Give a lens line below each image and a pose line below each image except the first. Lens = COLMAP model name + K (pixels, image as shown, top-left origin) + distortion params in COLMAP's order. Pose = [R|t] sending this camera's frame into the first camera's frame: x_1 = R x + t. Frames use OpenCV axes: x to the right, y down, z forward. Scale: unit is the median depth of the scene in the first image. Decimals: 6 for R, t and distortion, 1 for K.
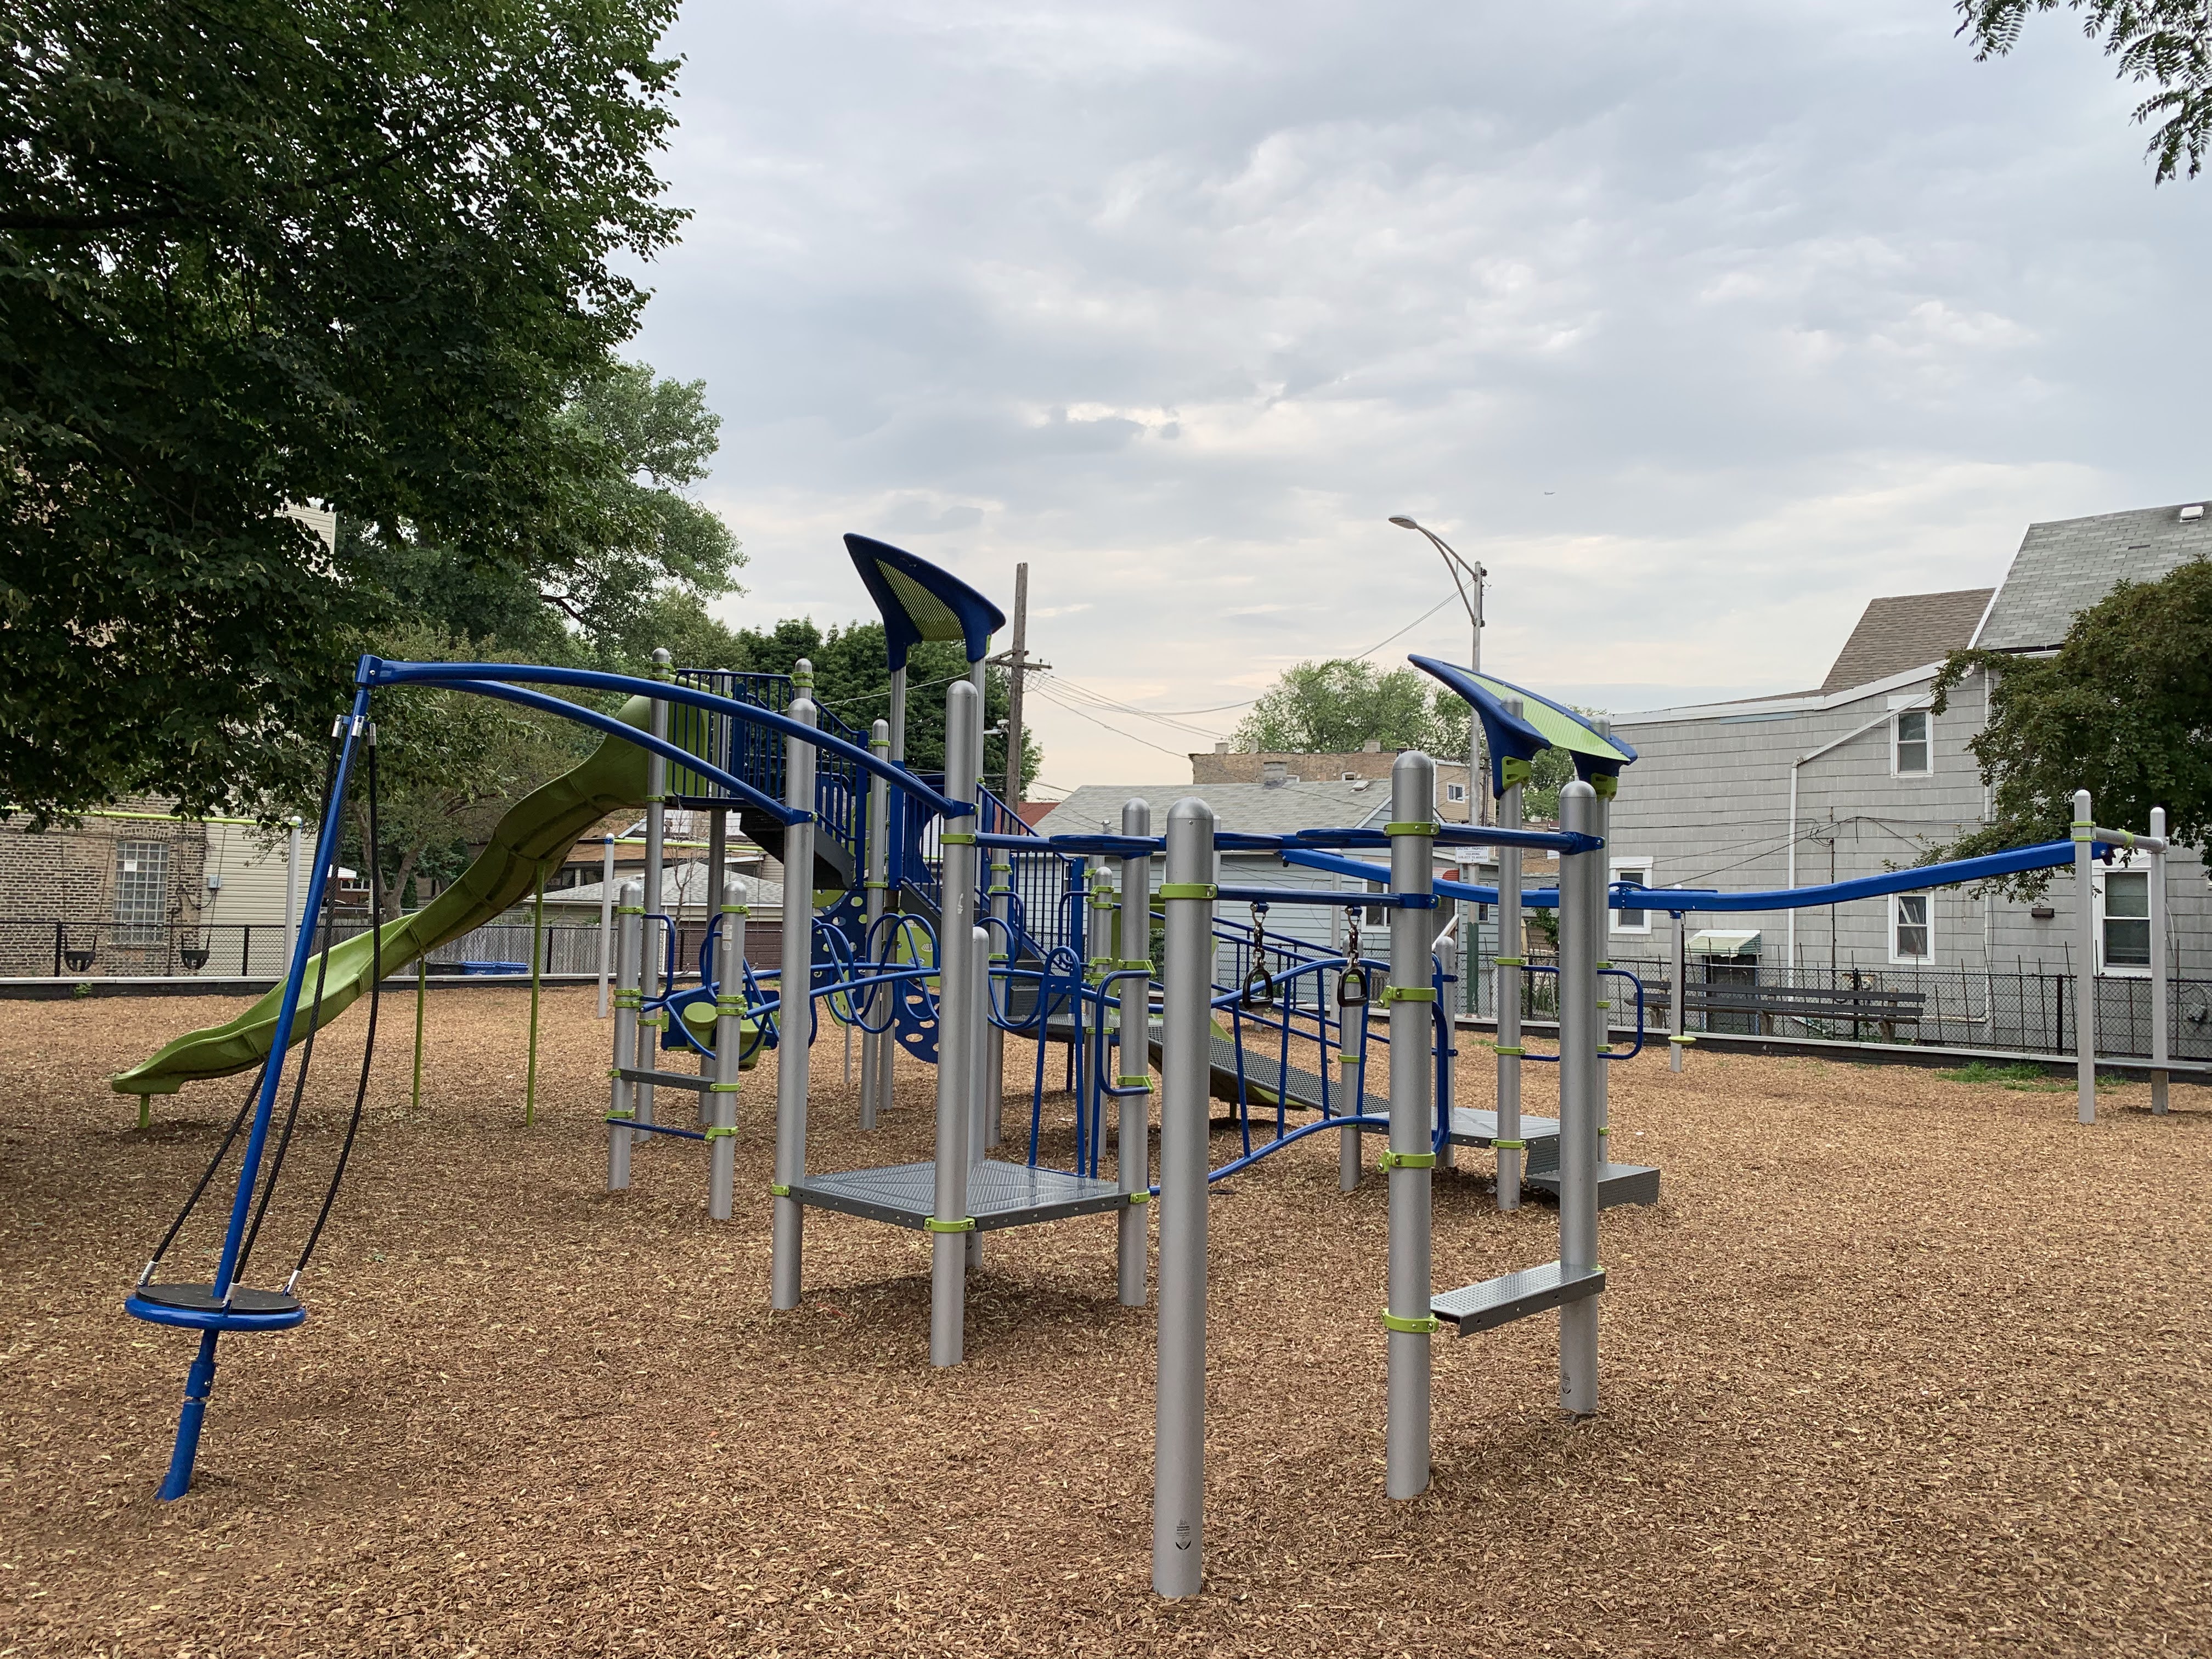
lens RADIAL K [[1667.4, 0, 1107.7], [0, 1667.4, 838.0], [0, 0, 1]] dist [0.037748, -0.033203]
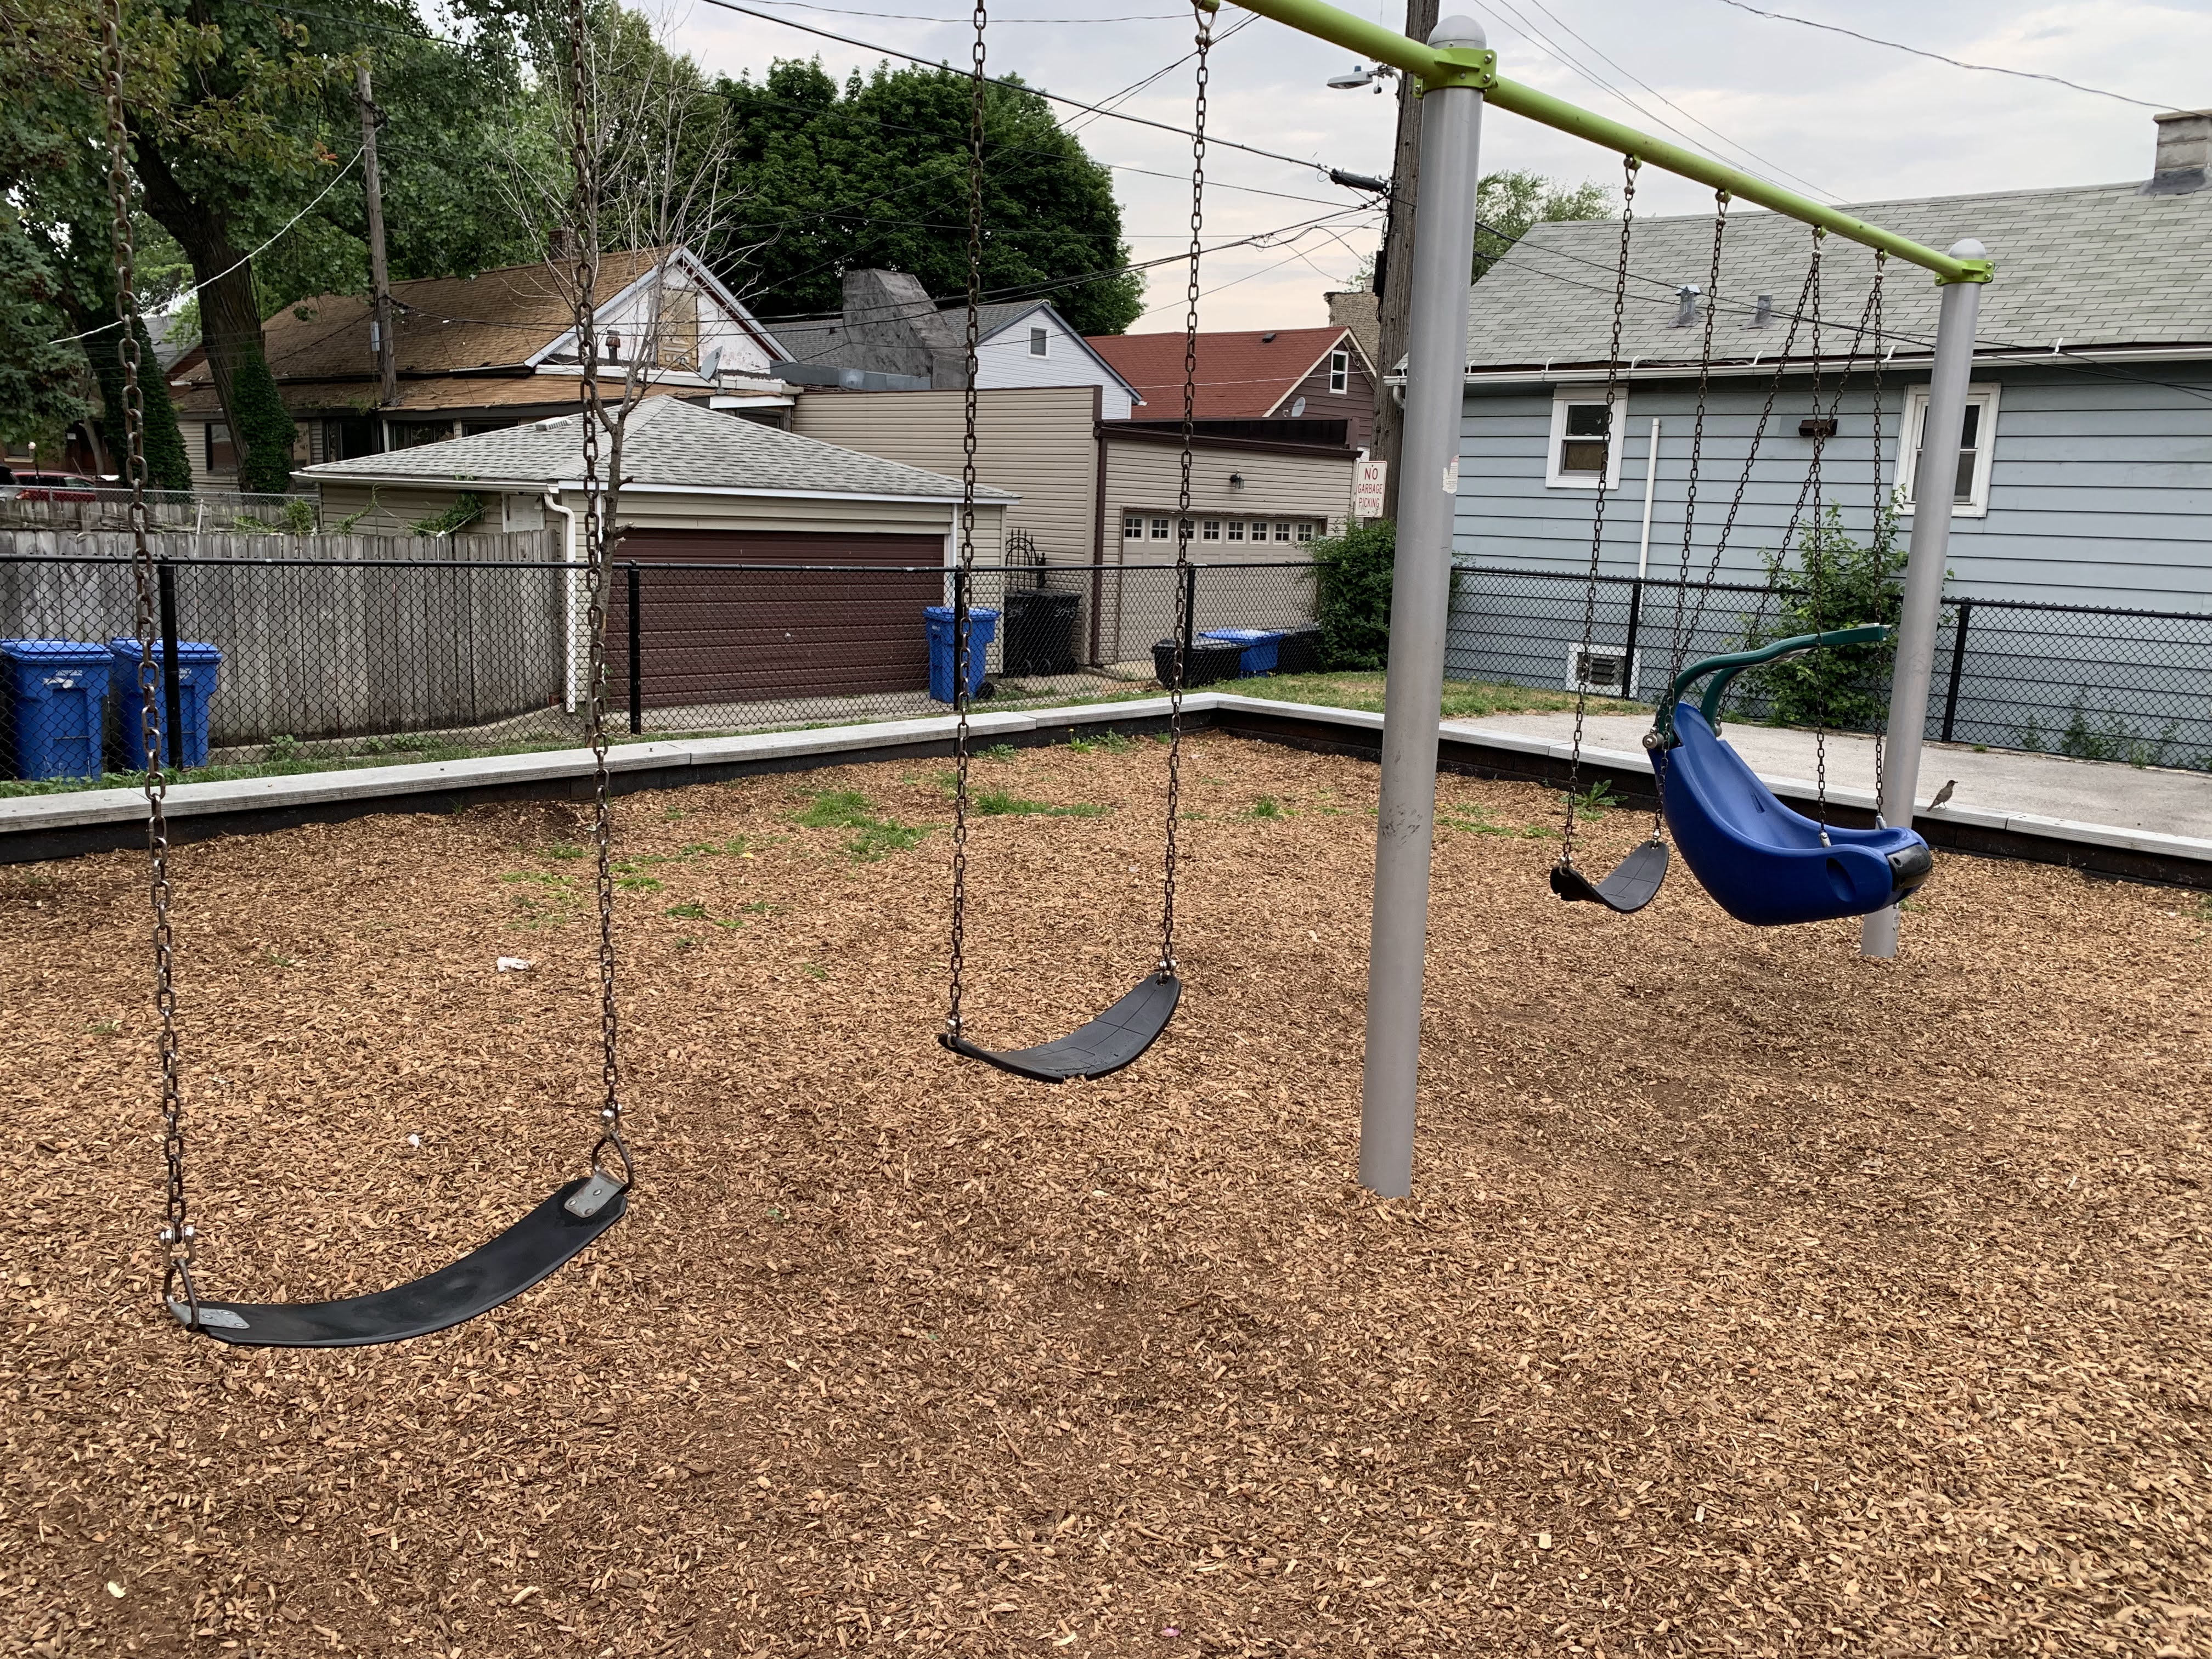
lens RADIAL K [[1667.4, 0, 1088.1], [0, 1667.4, 841.2], [0, 0, 1]] dist [0.037748, -0.033203]
pose [[0.999768, 0.012220, -0.017751, -0.112525], [-0.007616, 0.970883, 0.239432, 0.024519], [0.020160, -0.239241, 0.970751, 0.562184]]
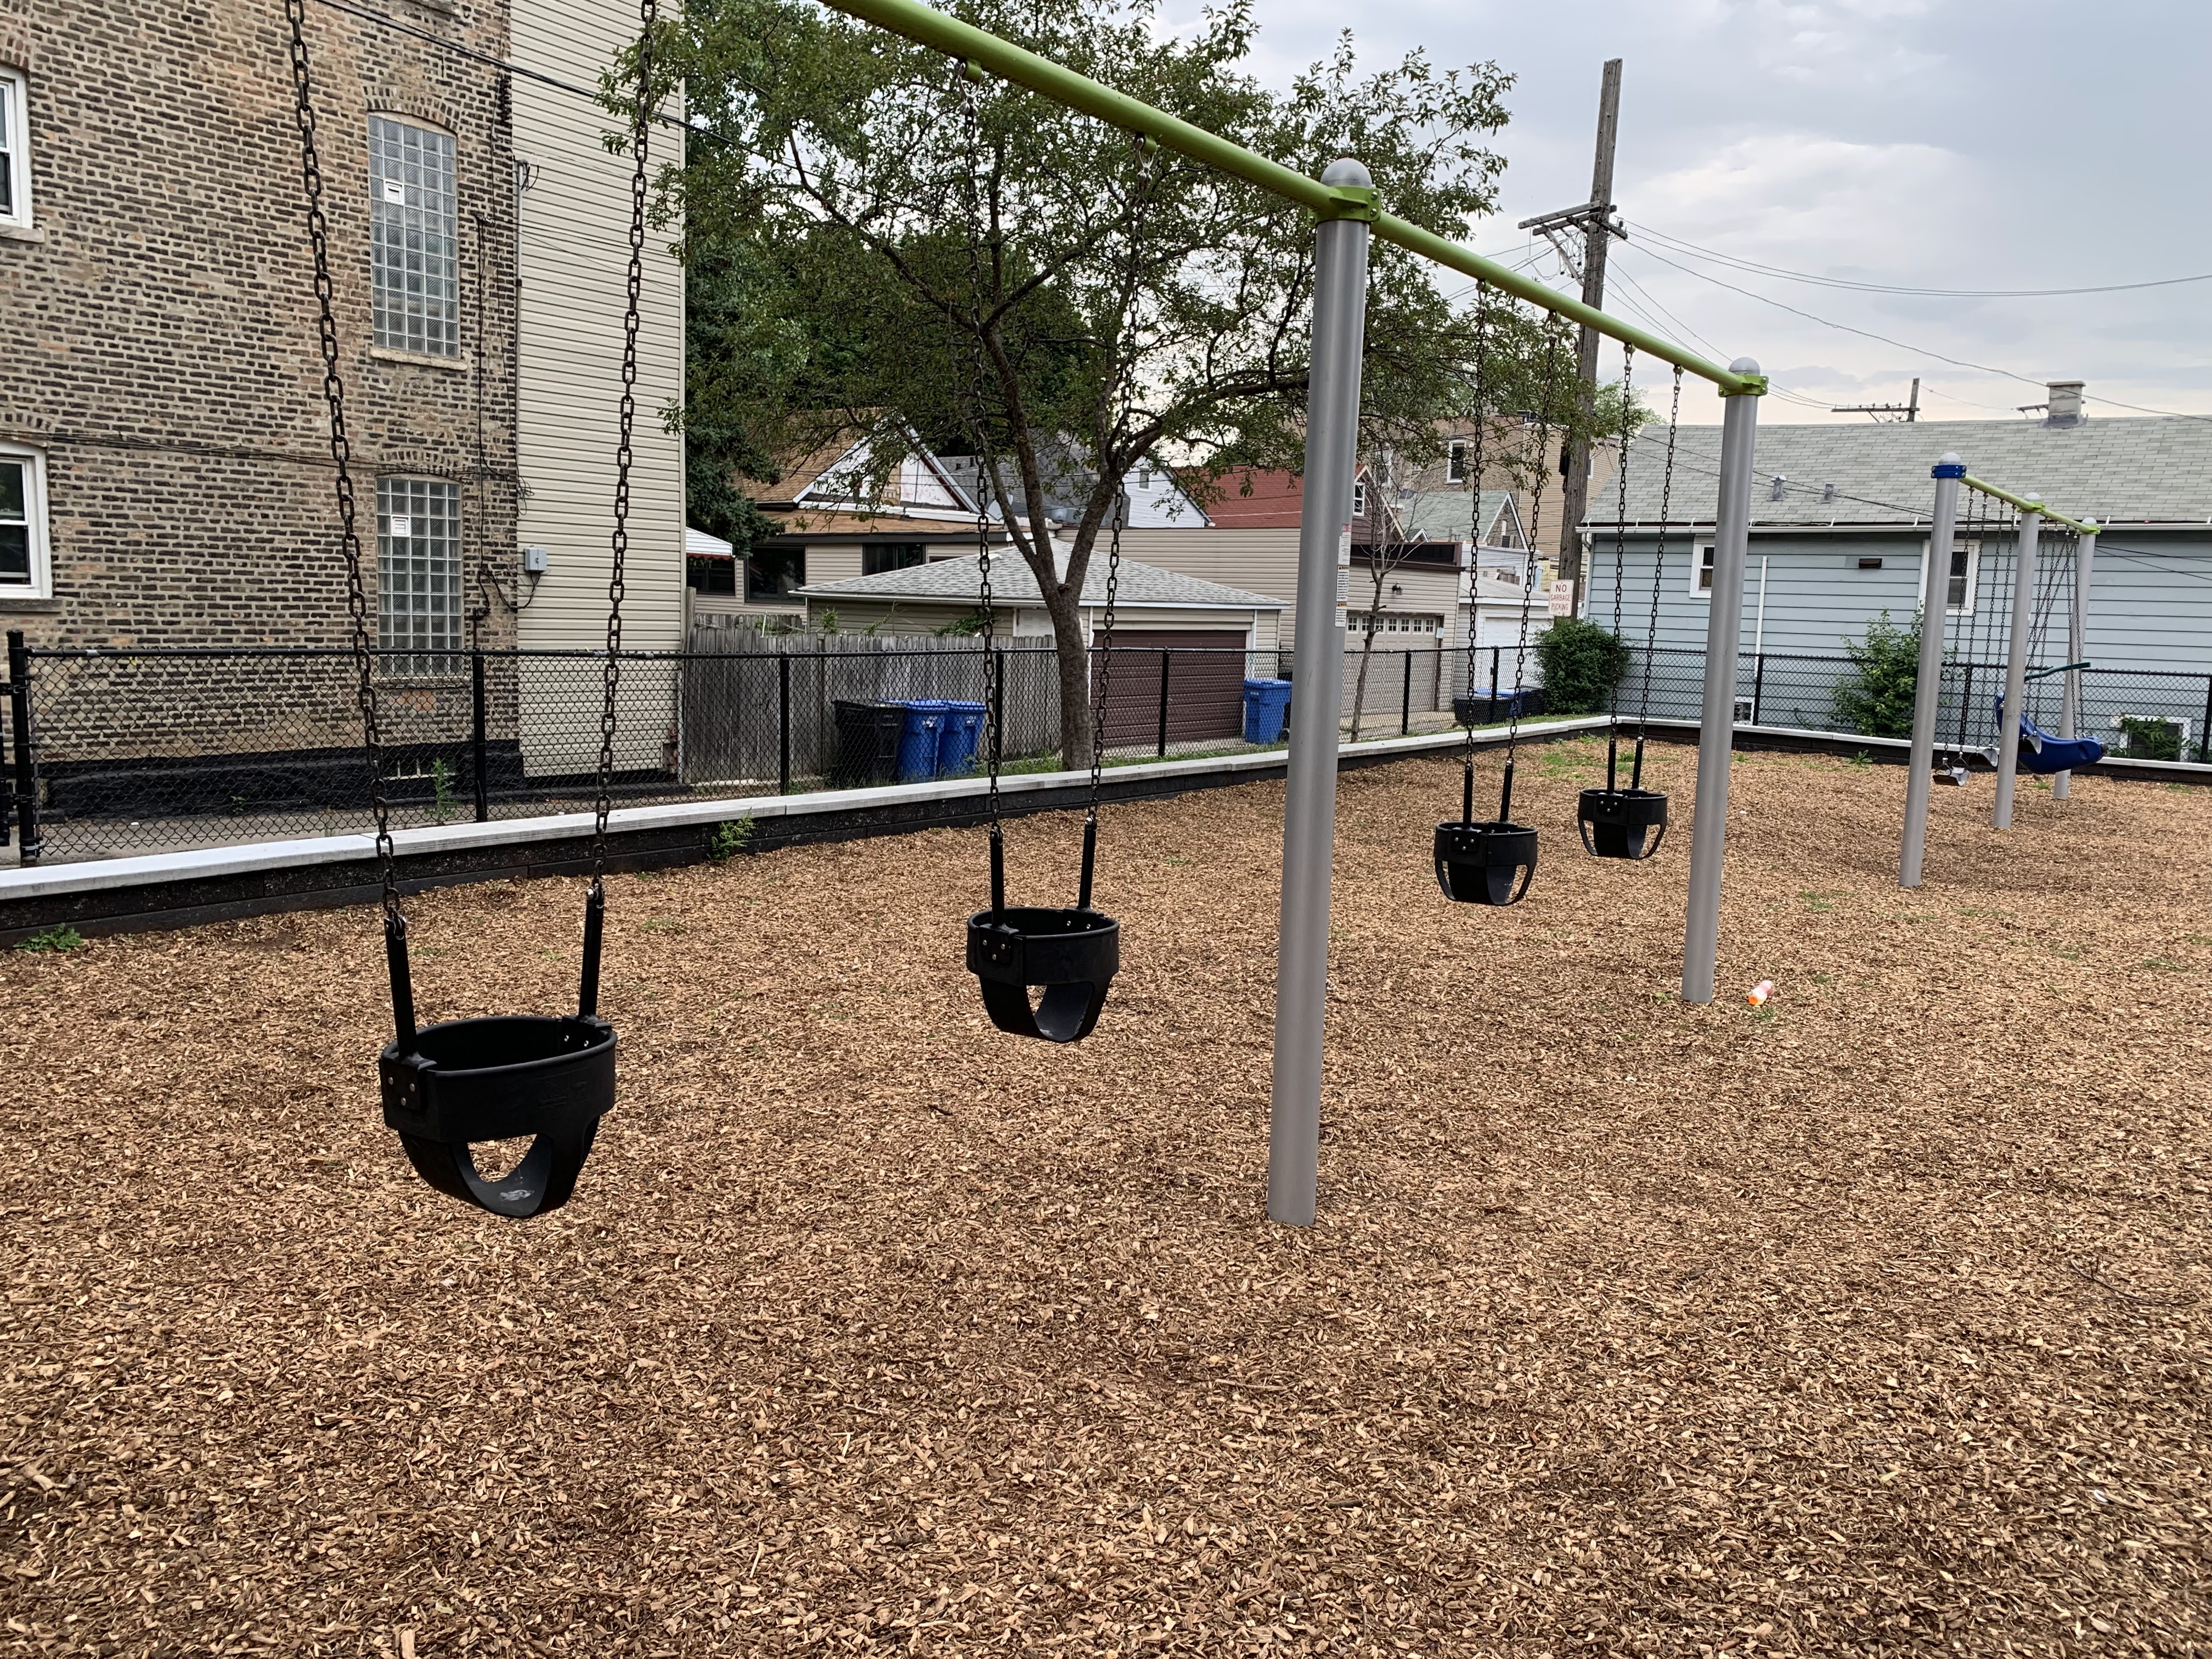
lens RADIAL K [[1667.4, 0, 1105.1], [0, 1667.4, 831.4], [0, 0, 1]] dist [0.037748, -0.033203]
pose [[0.995809, -0.008900, 0.091021, -0.304819], [-0.007690, 0.983580, 0.180310, 0.010567], [-0.091131, -0.180255, 0.979389, 0.339140]]
